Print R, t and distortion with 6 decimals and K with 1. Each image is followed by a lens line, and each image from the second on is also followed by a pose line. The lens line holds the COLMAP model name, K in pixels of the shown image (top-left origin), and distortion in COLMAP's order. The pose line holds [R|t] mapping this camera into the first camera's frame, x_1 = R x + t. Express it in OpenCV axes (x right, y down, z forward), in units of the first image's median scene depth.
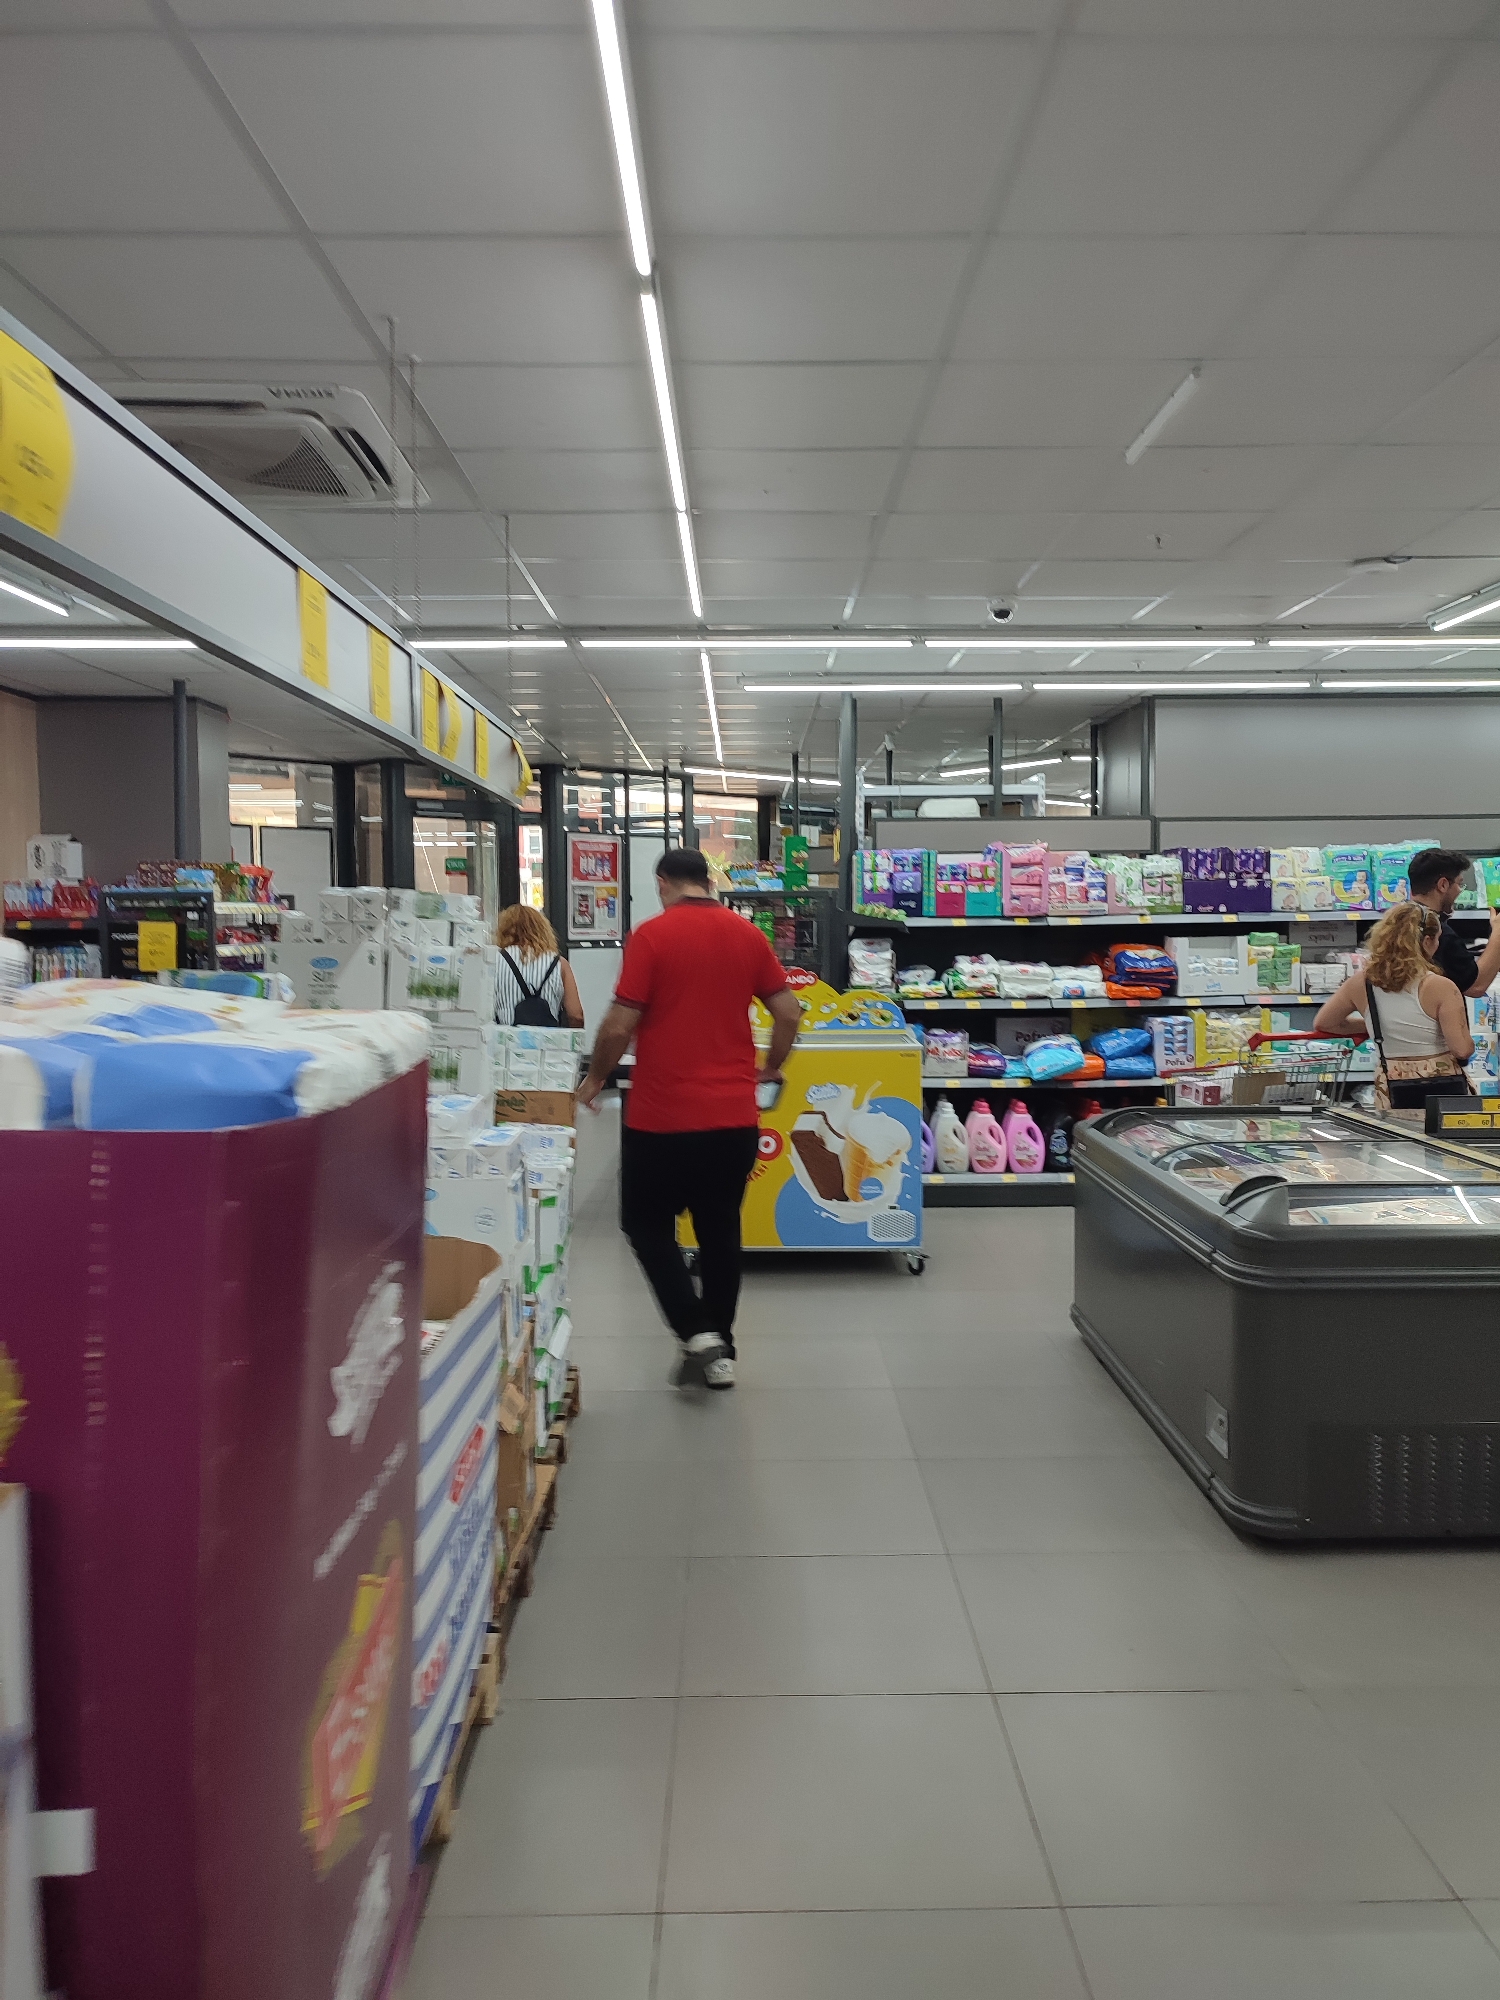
lens RADIAL K [[1453.0, 0, 751.9], [0, 1453.0, 997.7], [0, 0, 1]] dist [0.038984, -0.001809]
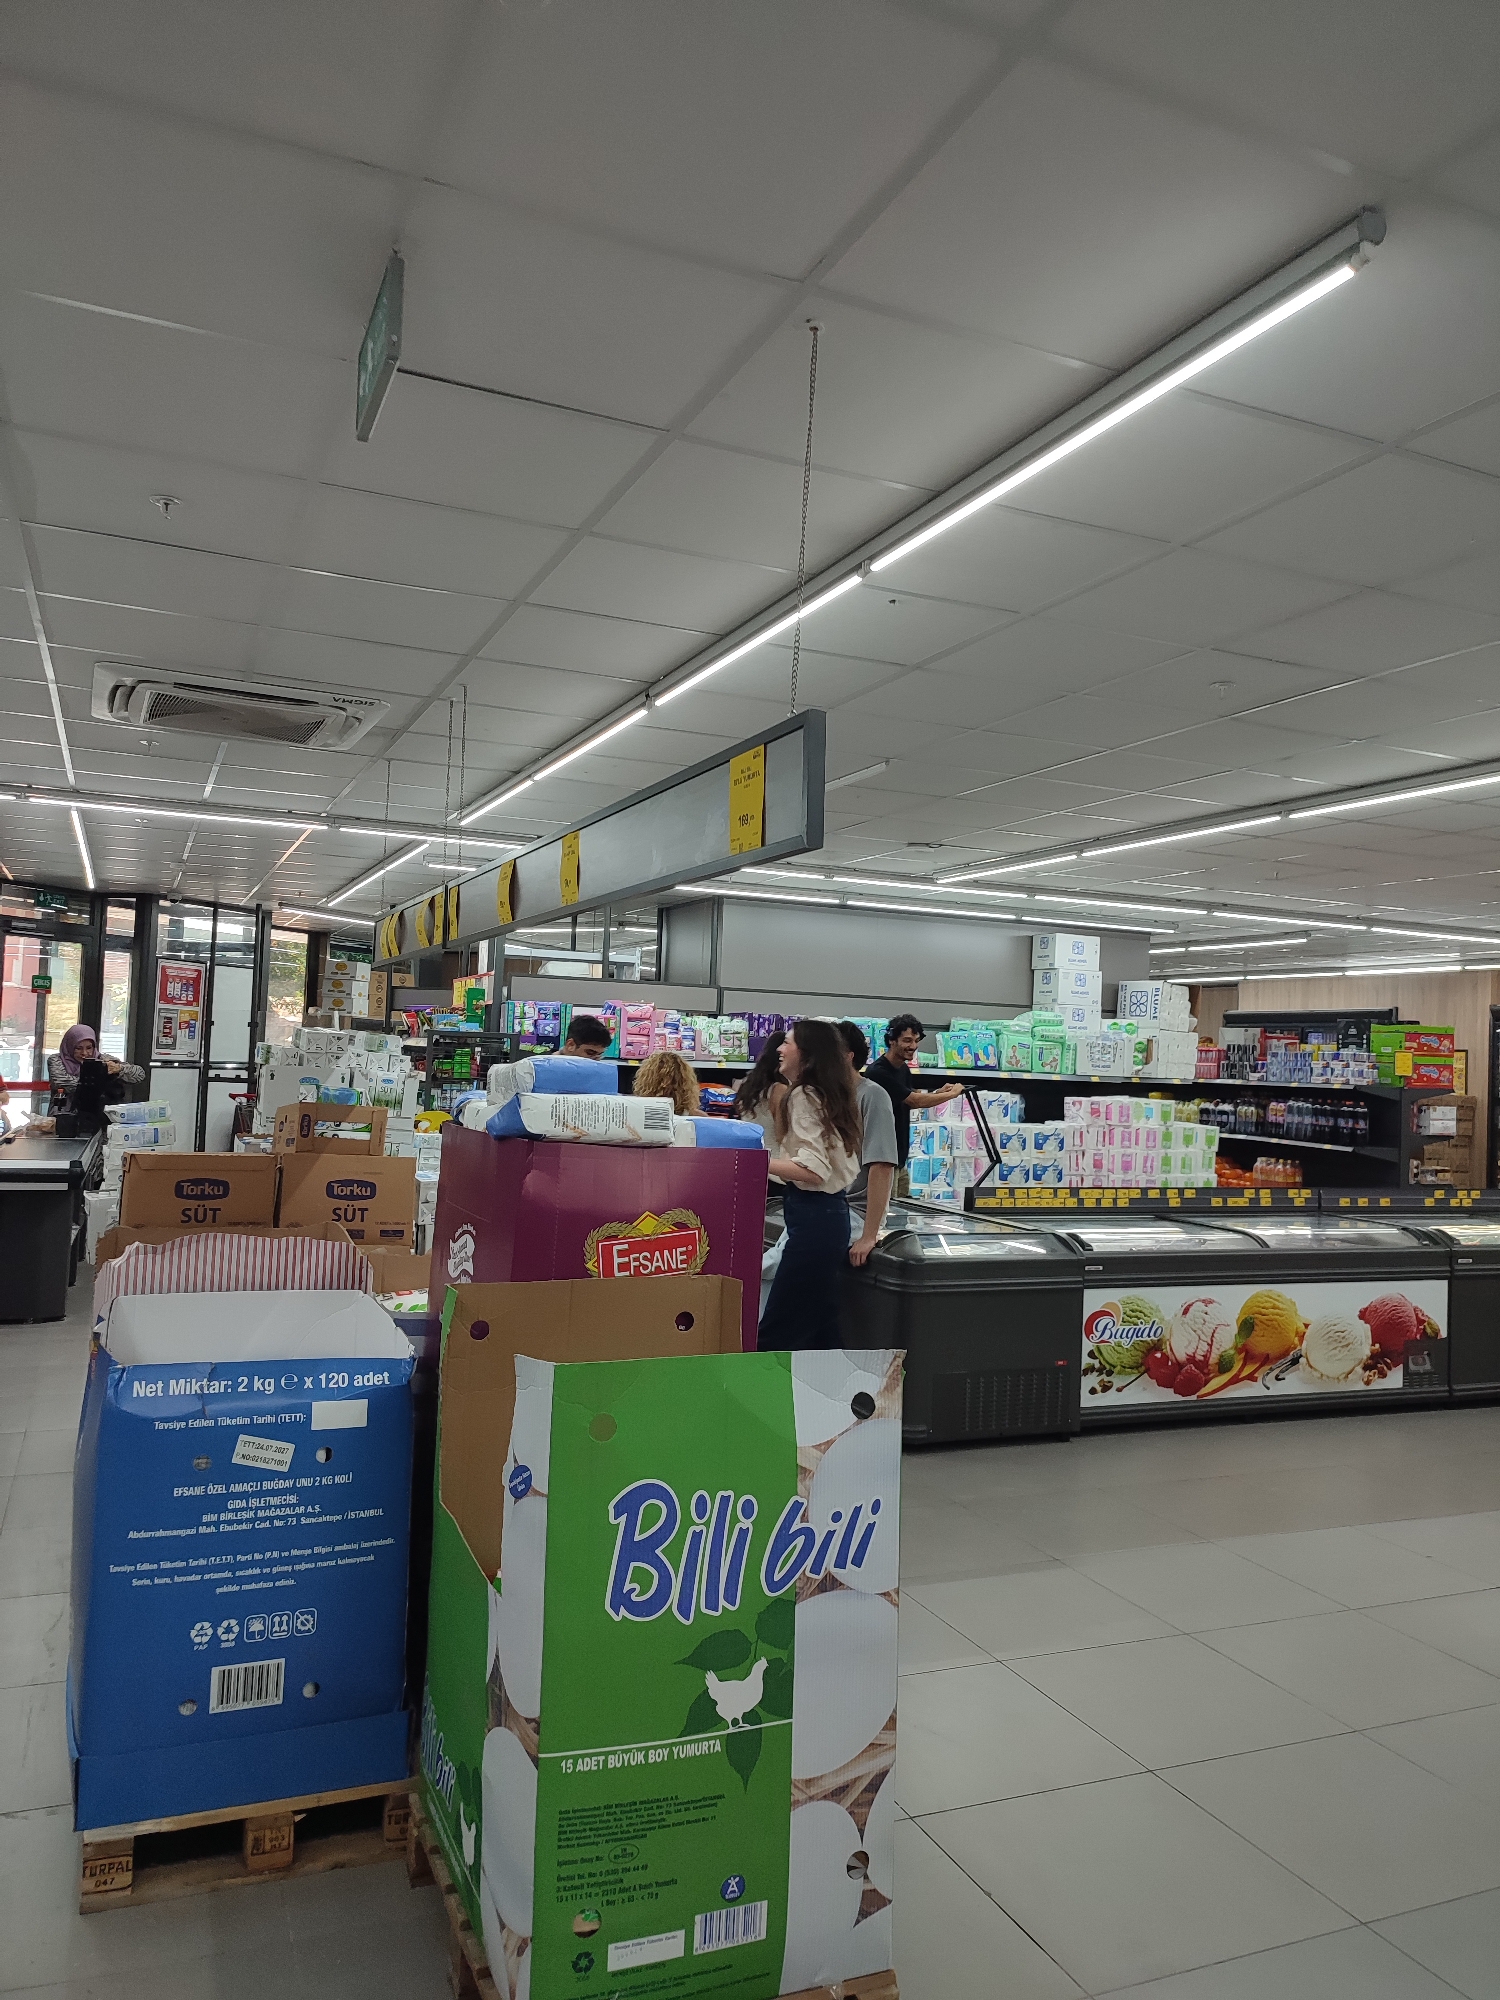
lens RADIAL K [[1453.0, 0, 752.4], [0, 1453.0, 998.9], [0, 0, 1]] dist [0.038984, -0.001809]
pose [[0.921732, 0.057690, 0.383513, -0.209641], [-0.023080, 0.995281, -0.094245, 0.009463], [-0.387141, 0.078017, 0.918714, -0.217708]]
